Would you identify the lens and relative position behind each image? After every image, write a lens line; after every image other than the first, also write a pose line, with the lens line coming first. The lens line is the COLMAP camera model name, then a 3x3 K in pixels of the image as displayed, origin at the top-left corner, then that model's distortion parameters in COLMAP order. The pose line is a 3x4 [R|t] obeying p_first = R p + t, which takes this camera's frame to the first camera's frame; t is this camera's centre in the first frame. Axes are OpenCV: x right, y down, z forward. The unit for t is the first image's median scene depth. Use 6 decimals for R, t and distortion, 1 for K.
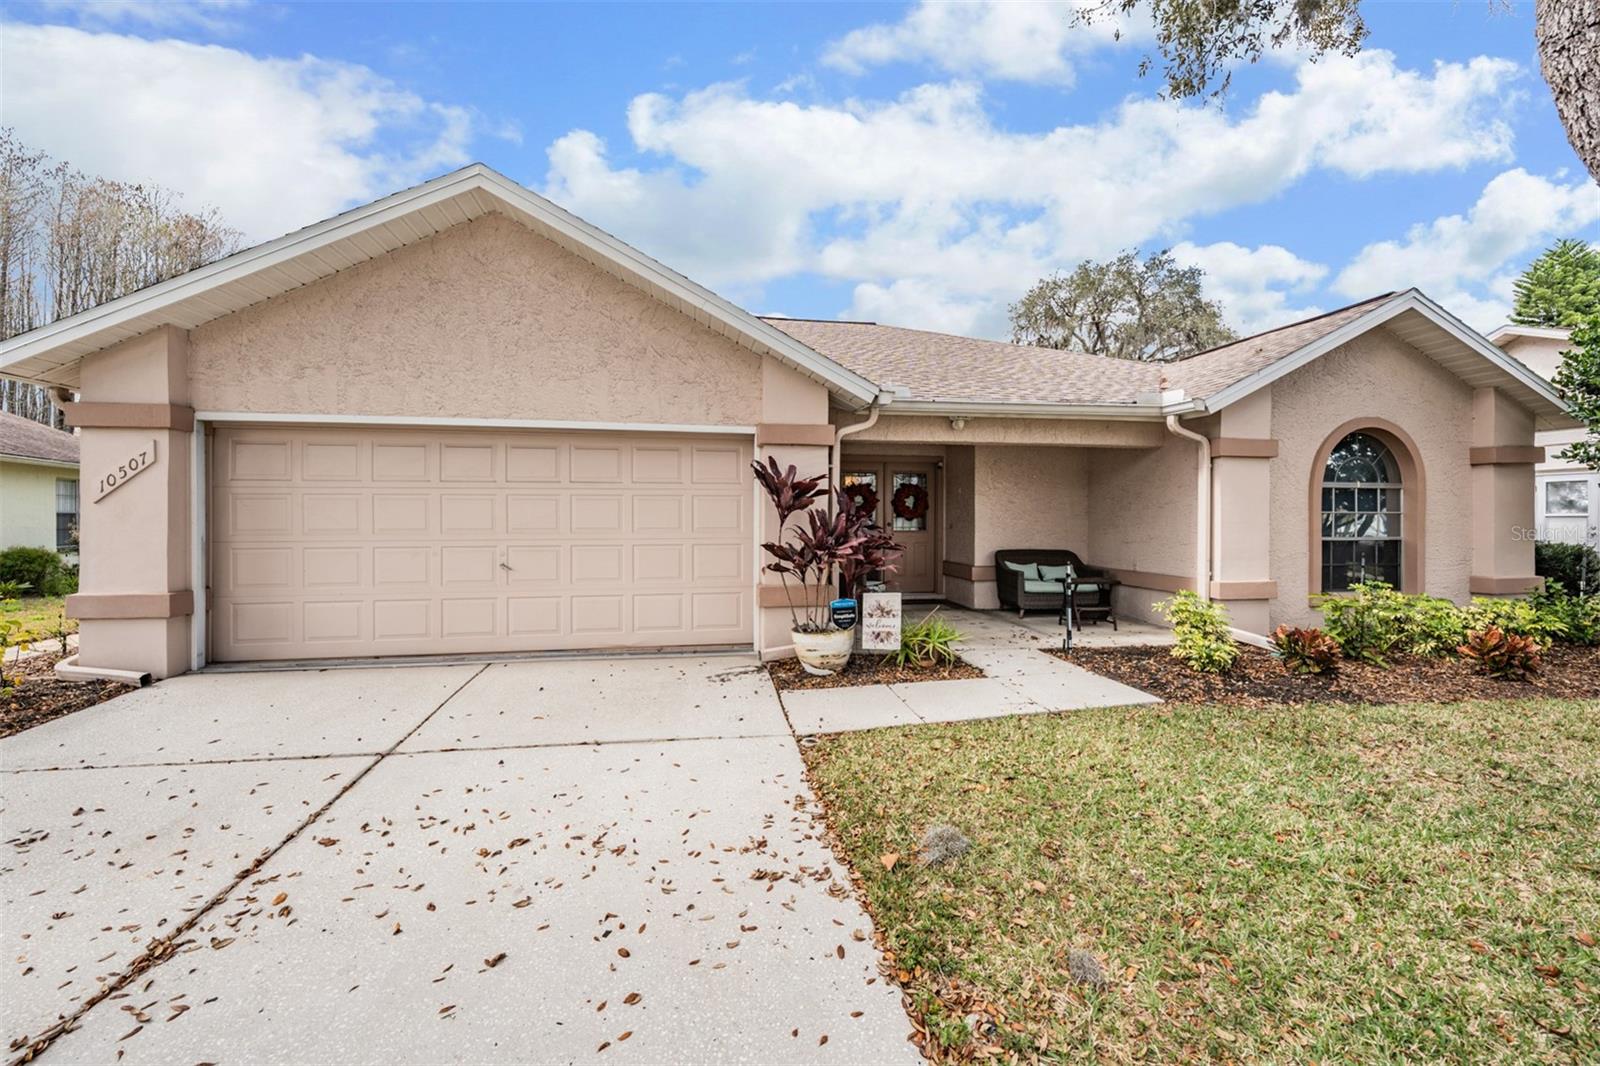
lens RADIAL K [[638.7, 0, 800.0], [0, 638.7, 513.0], [0, 0, 1]] dist [-0.000630, -0.000165]
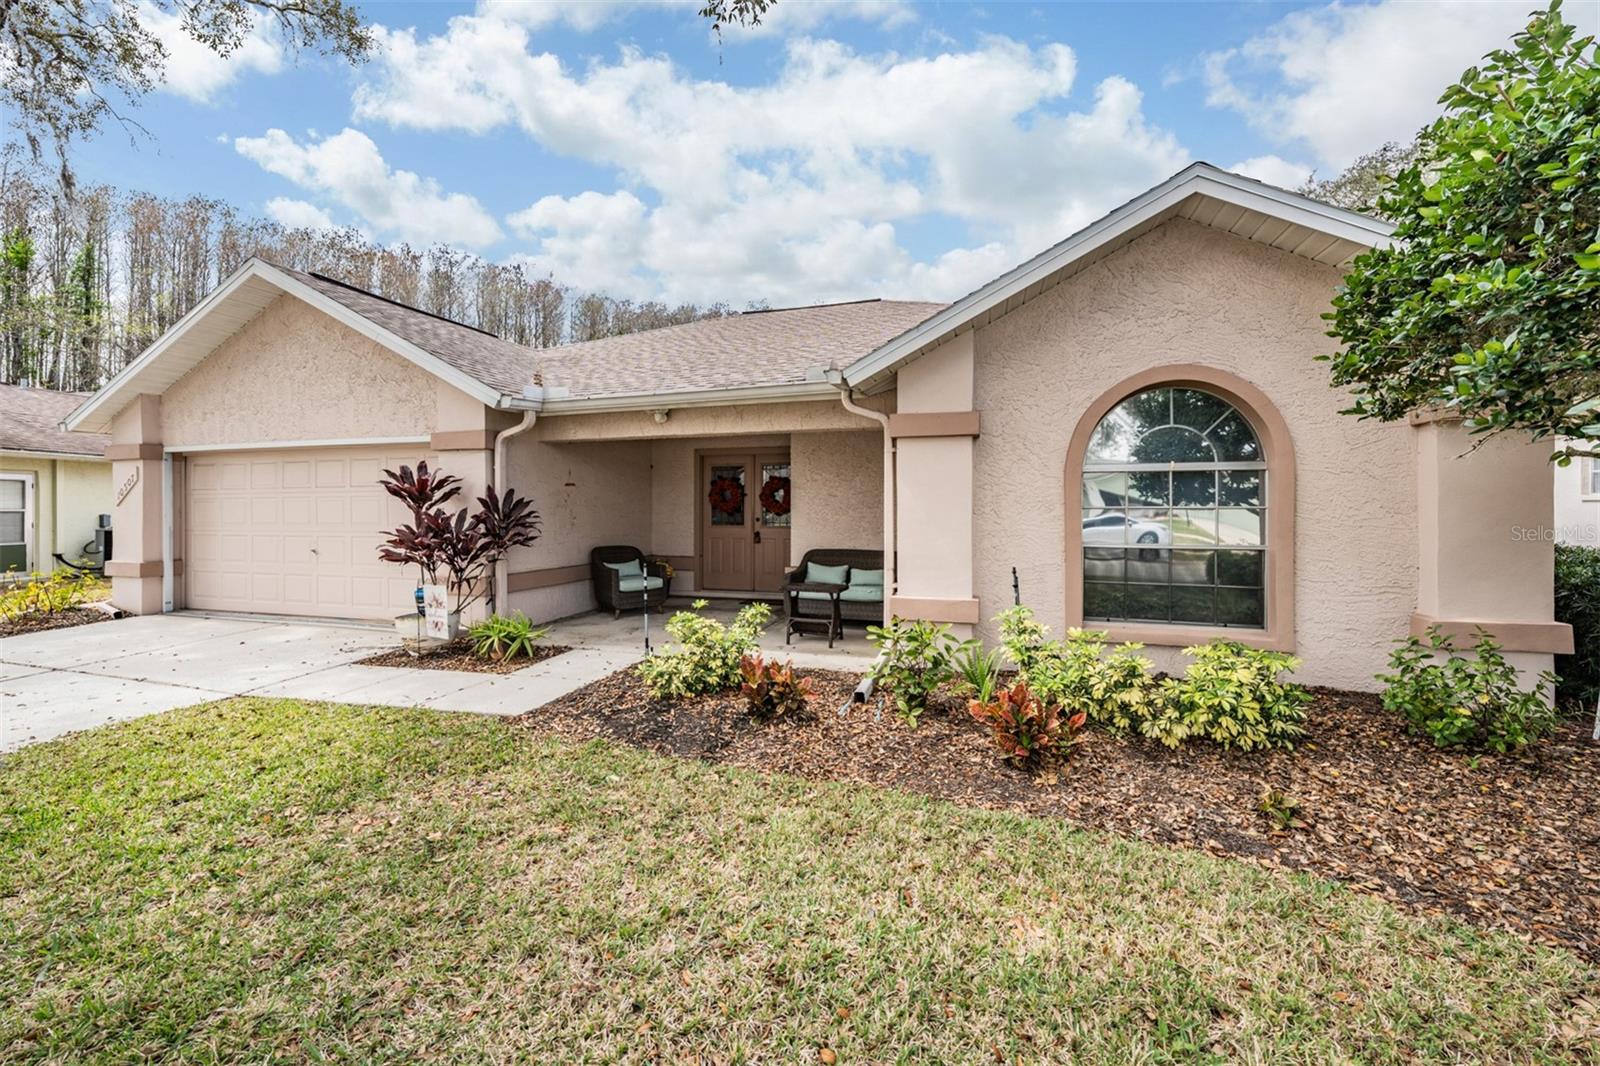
lens RADIAL K [[654.9, 0, 804.6], [0, 654.9, 503.3], [0, 0, 1]] dist [-0.000906, -0.000359]
pose [[0.889452, -0.006224, -0.456985, 1.009679], [0.006050, 0.999980, -0.001844, -0.007066], [0.456988, -0.001124, 0.889472, 0.248074]]
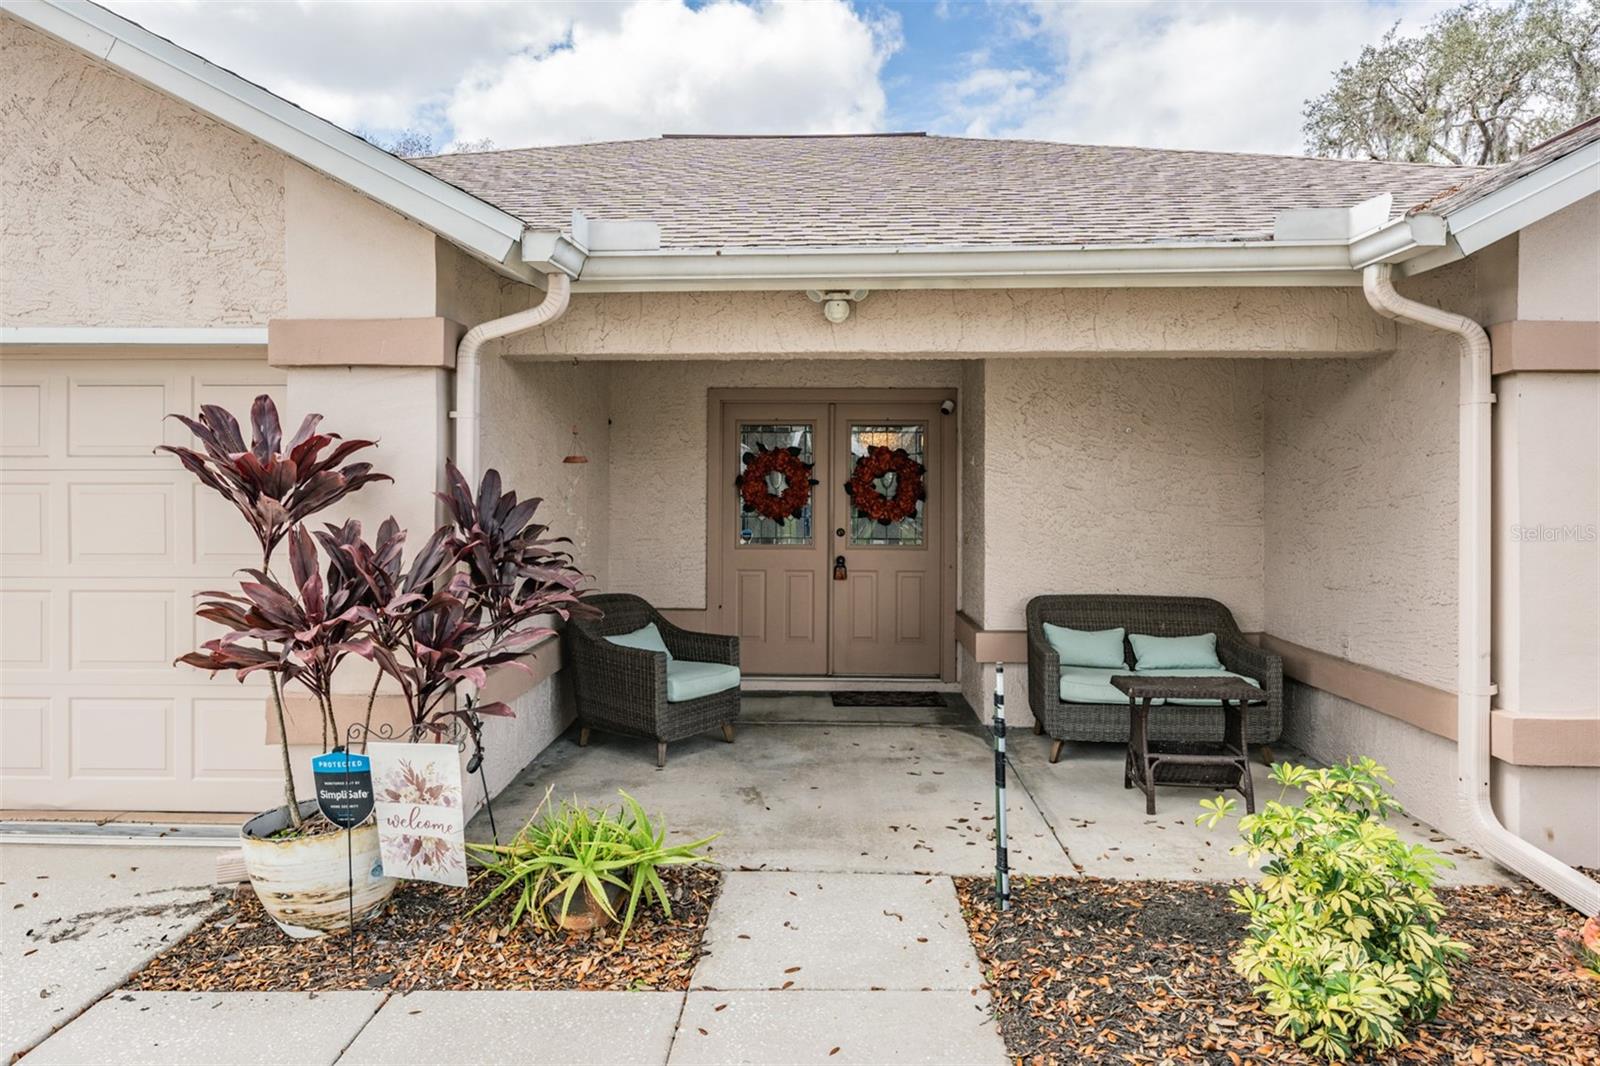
lens RADIAL K [[1031.2, 0, 789.3], [0, 1031.2, 487.4], [0, 0, 1]] dist [0.000517, 0.000507]
pose [[0.979279, -0.000518, -0.202514, 0.401914], [0.000232, 0.999999, -0.001435, -0.023272], [0.202515, 0.001359, 0.979278, 0.364184]]
